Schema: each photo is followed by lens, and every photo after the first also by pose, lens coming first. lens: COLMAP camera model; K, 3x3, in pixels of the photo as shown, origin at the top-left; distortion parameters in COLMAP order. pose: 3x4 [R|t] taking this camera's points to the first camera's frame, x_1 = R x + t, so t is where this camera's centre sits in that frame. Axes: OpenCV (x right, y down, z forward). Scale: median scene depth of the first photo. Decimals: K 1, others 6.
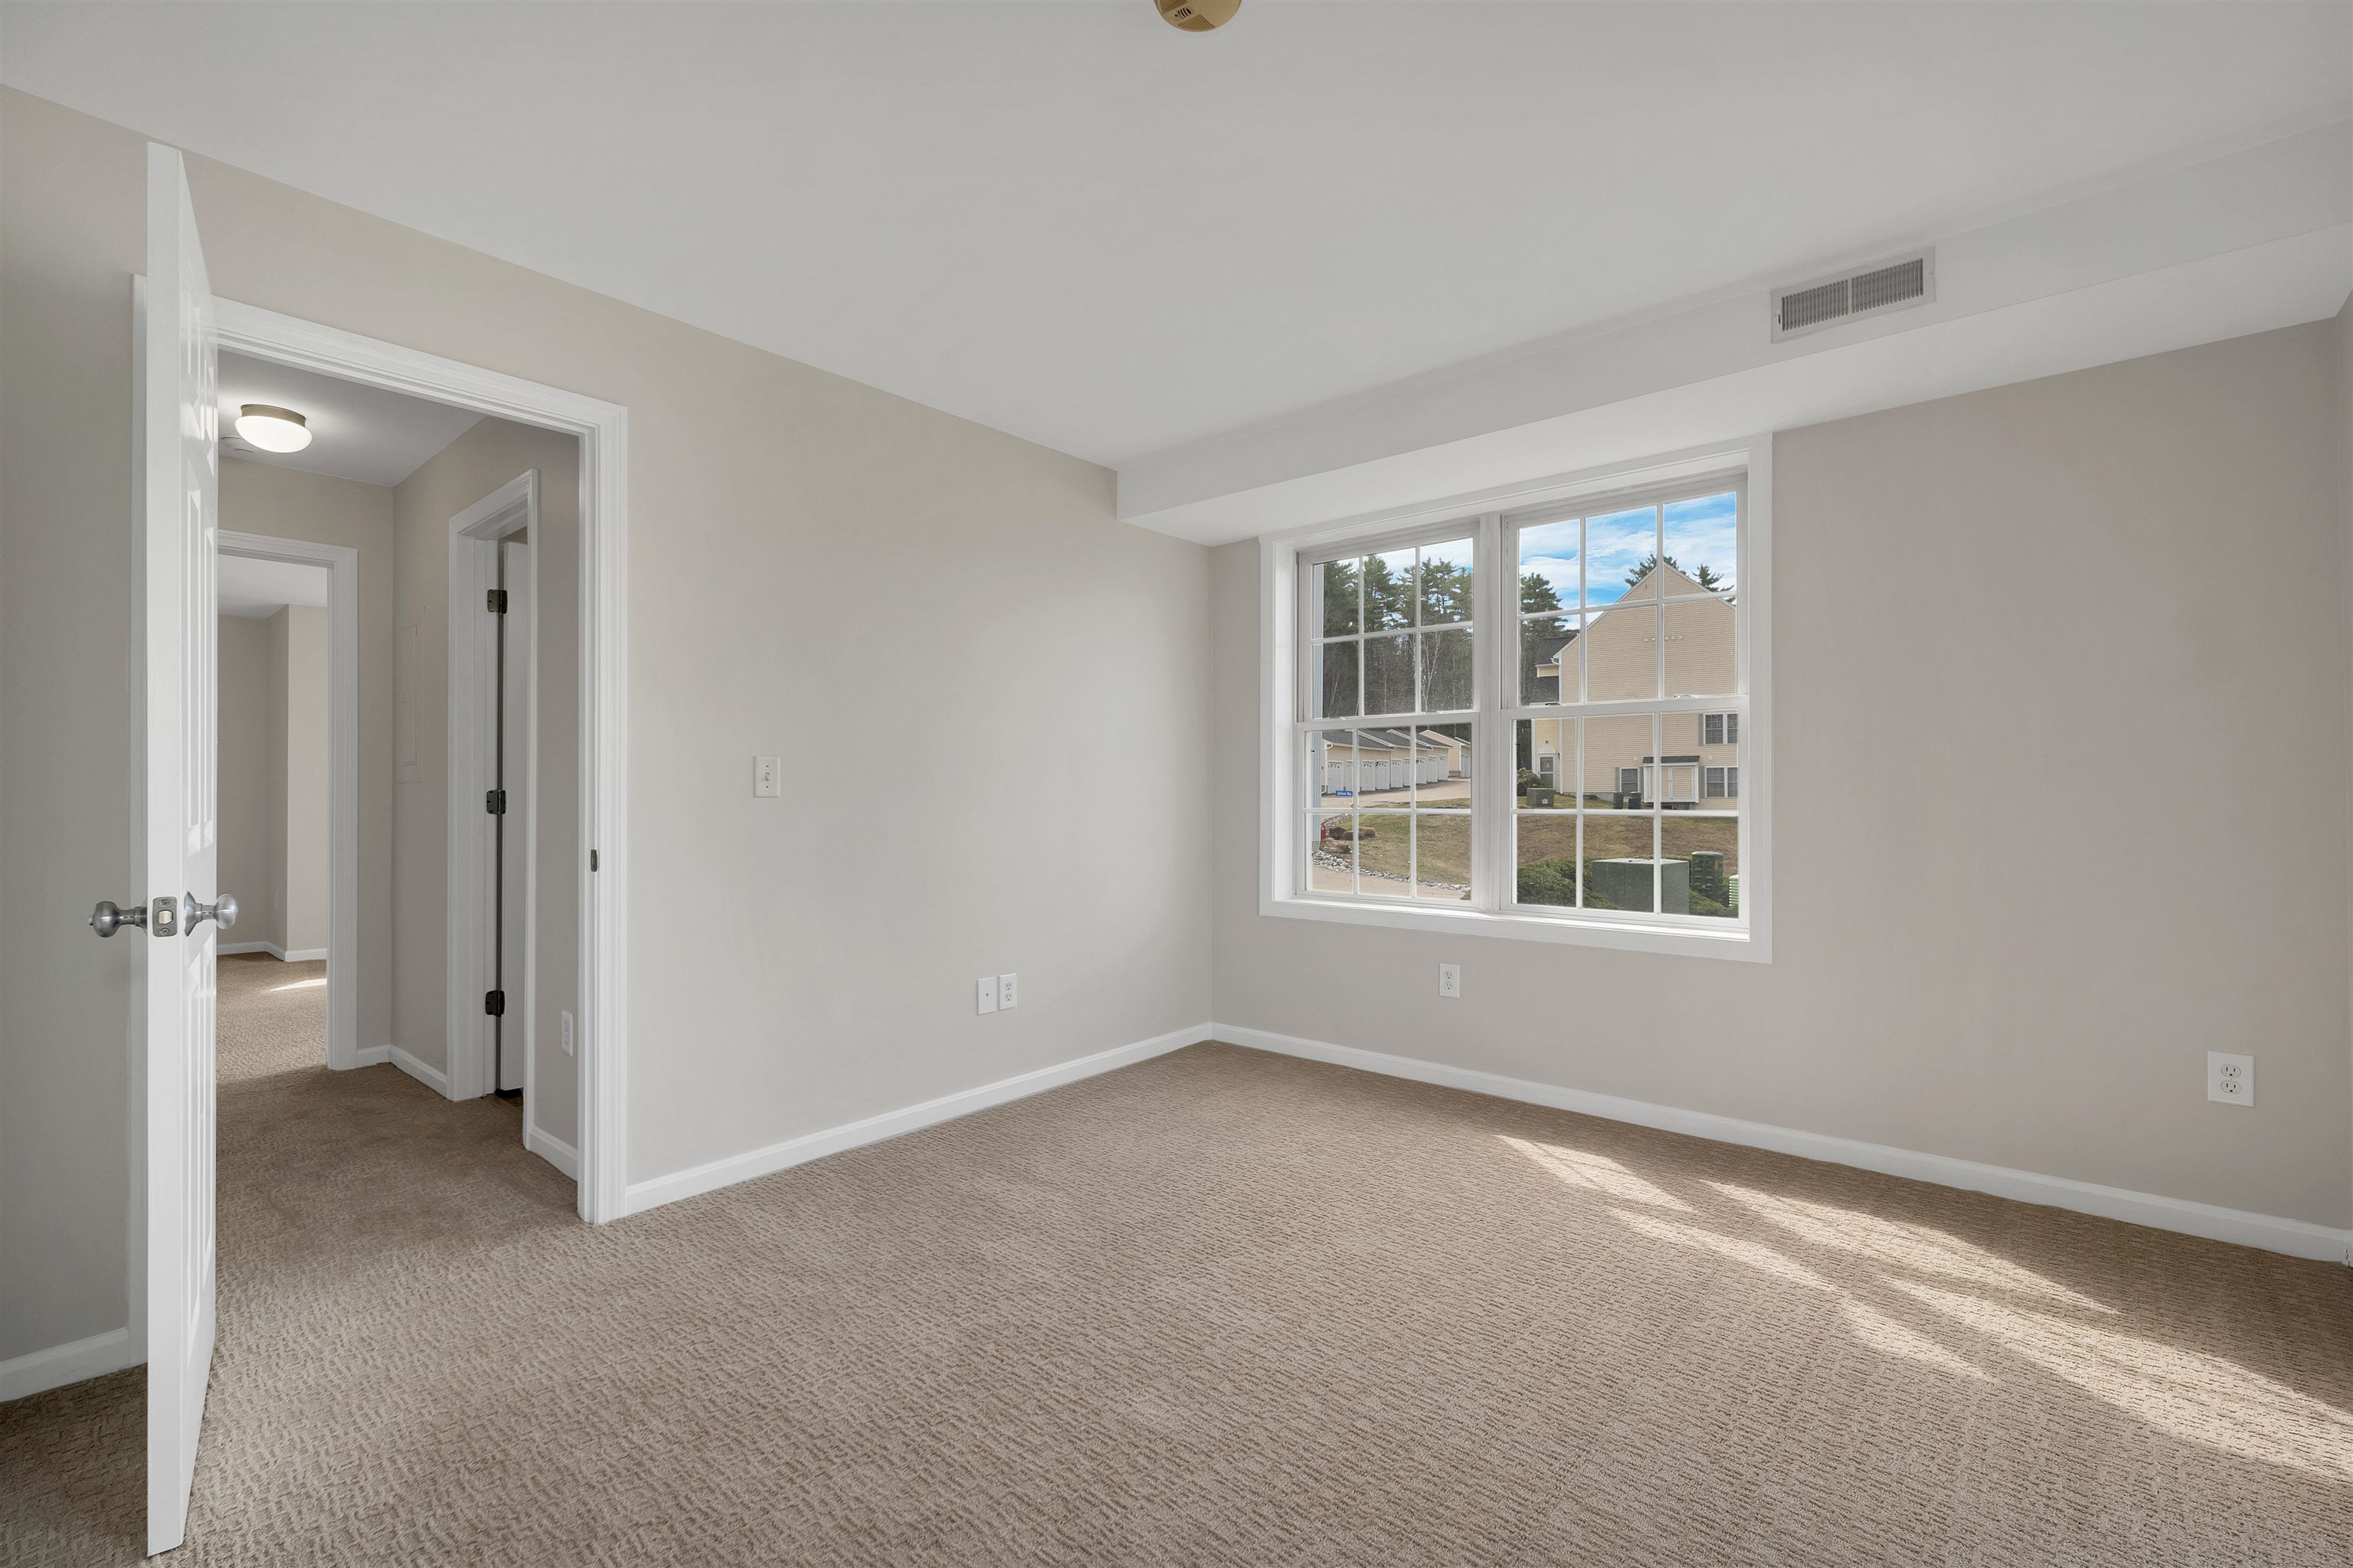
lens RADIAL K [[987.1, 0, 1165.4], [0, 987.1, 791.5], [0, 0, 1]] dist [0.010849, 0.000118]
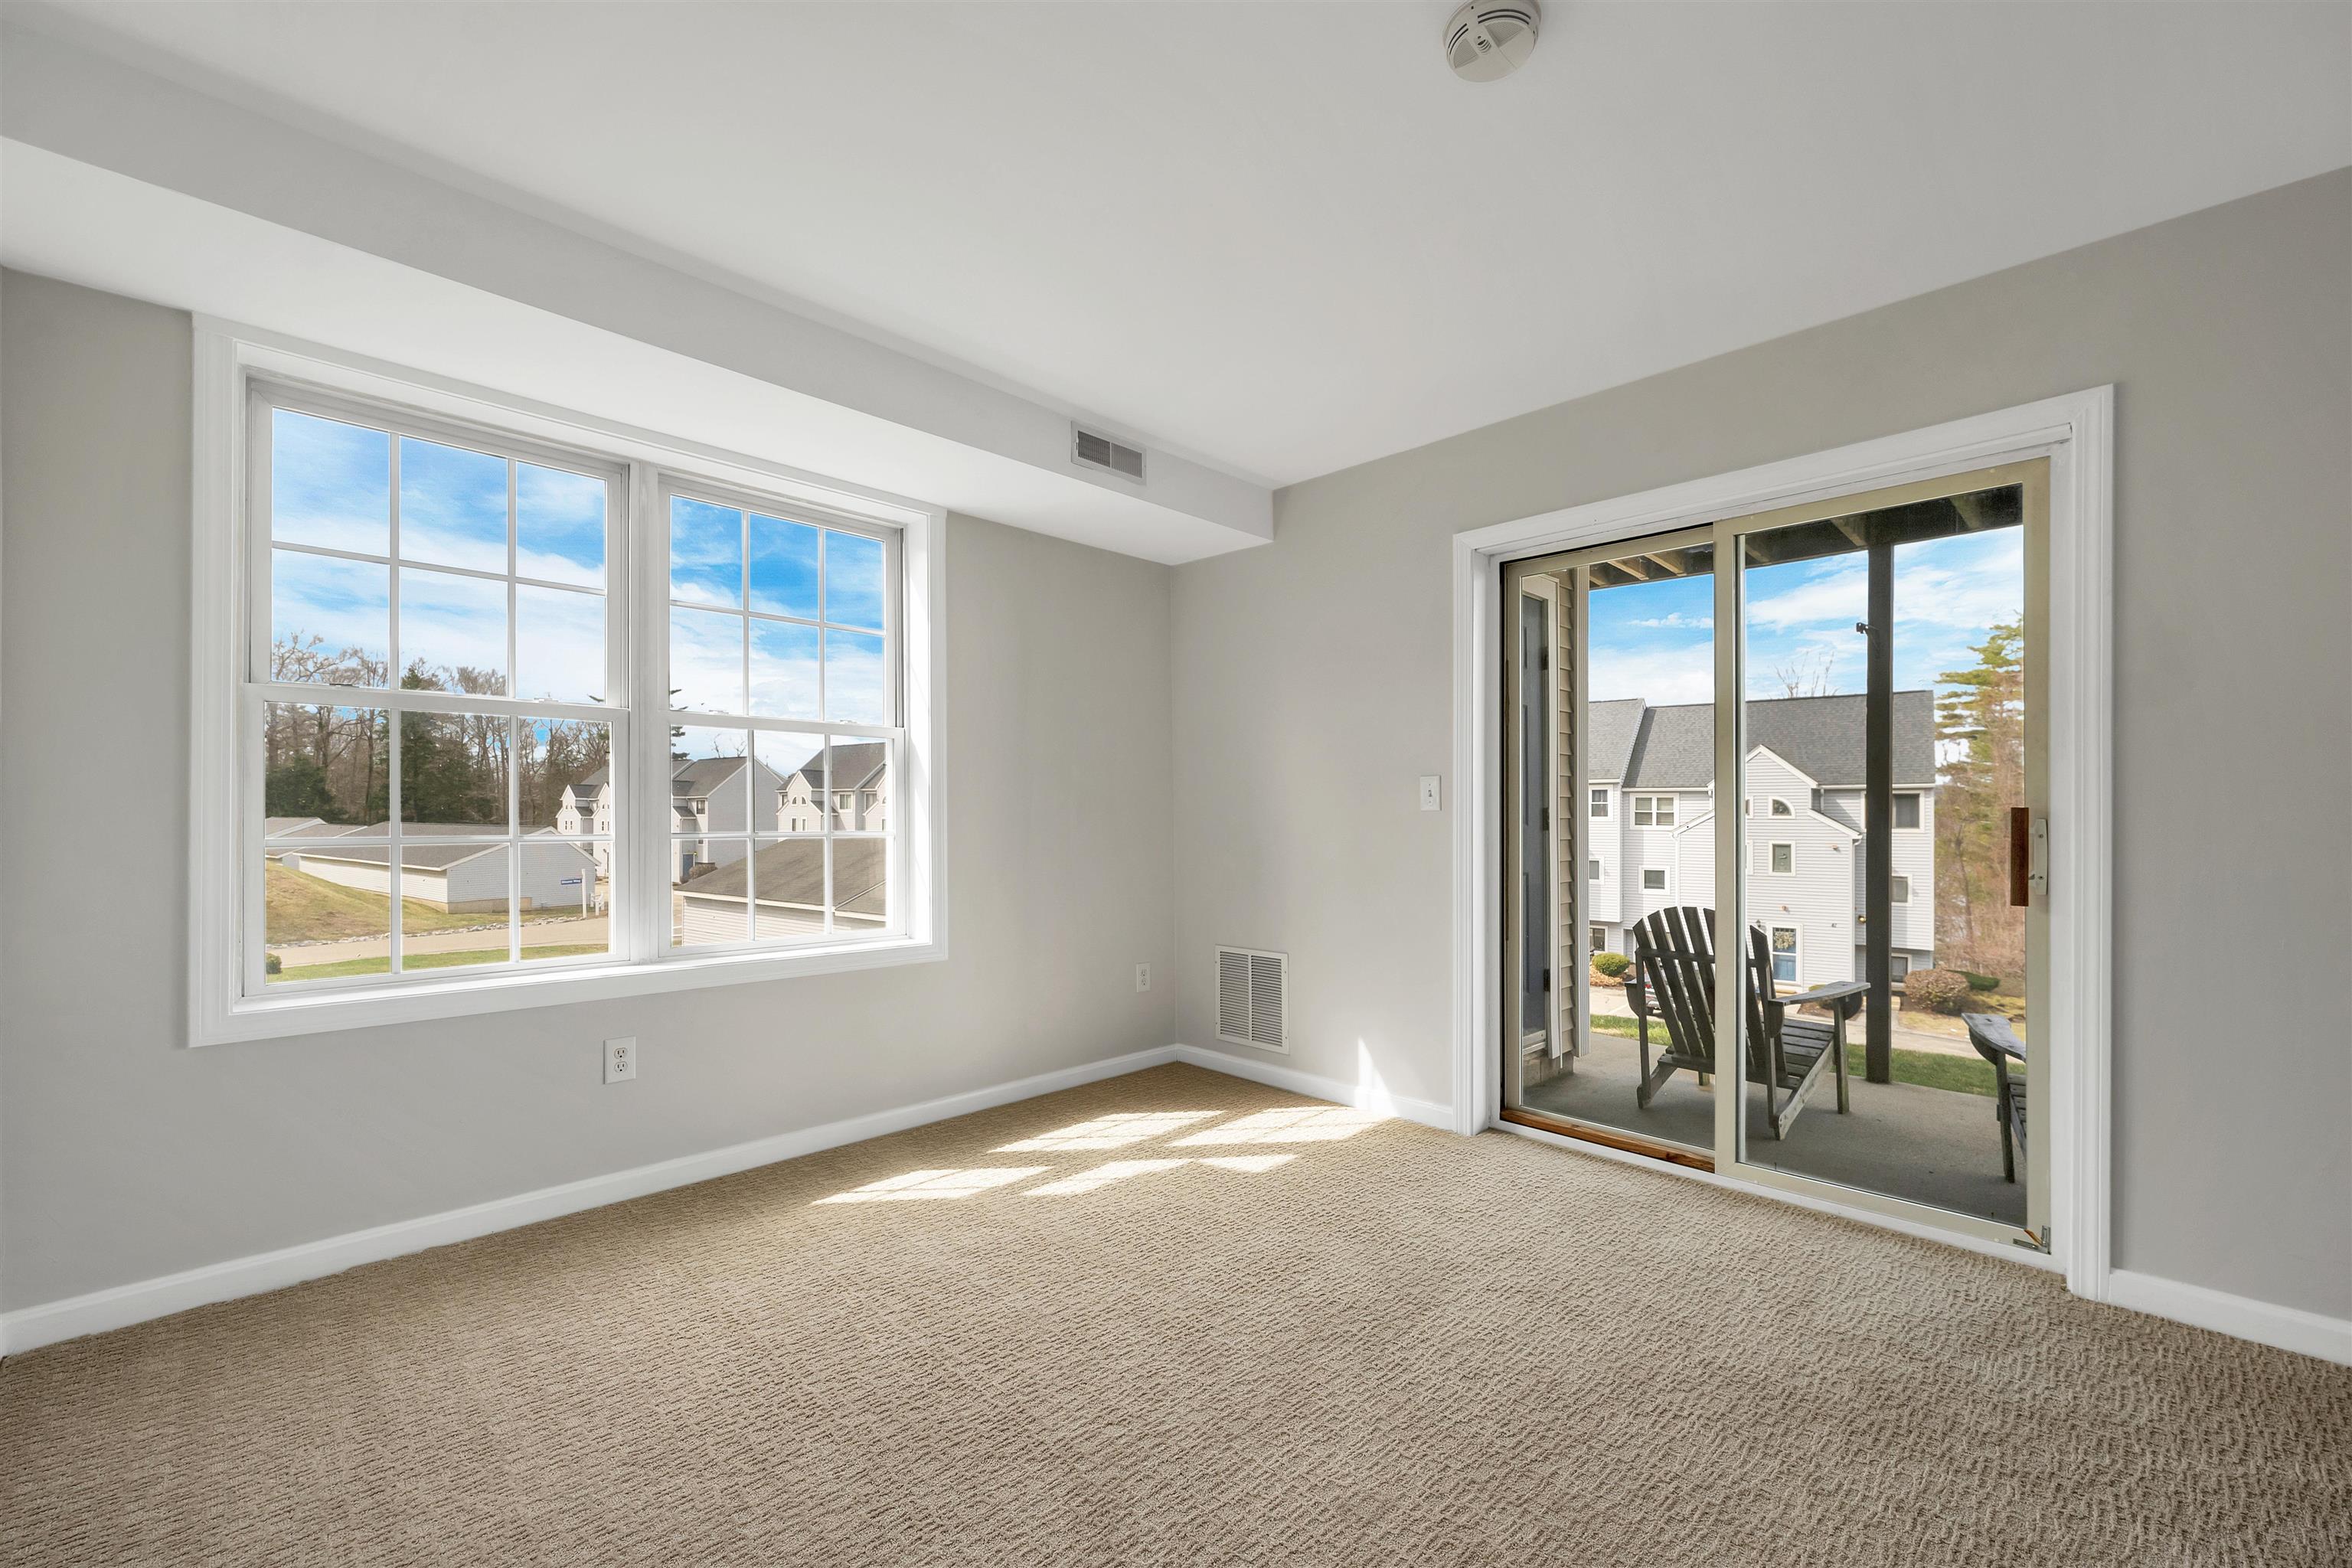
lens RADIAL K [[974.5, 0, 1174.0], [0, 974.5, 817.6], [0, 0, 1]] dist [0.001532, 0.000122]
pose [[0.090140, 0.000788, 0.995929, -0.618246], [-0.007638, 0.999971, -0.000100, 0.003221], [-0.995900, -0.007598, 0.090144, 0.750713]]
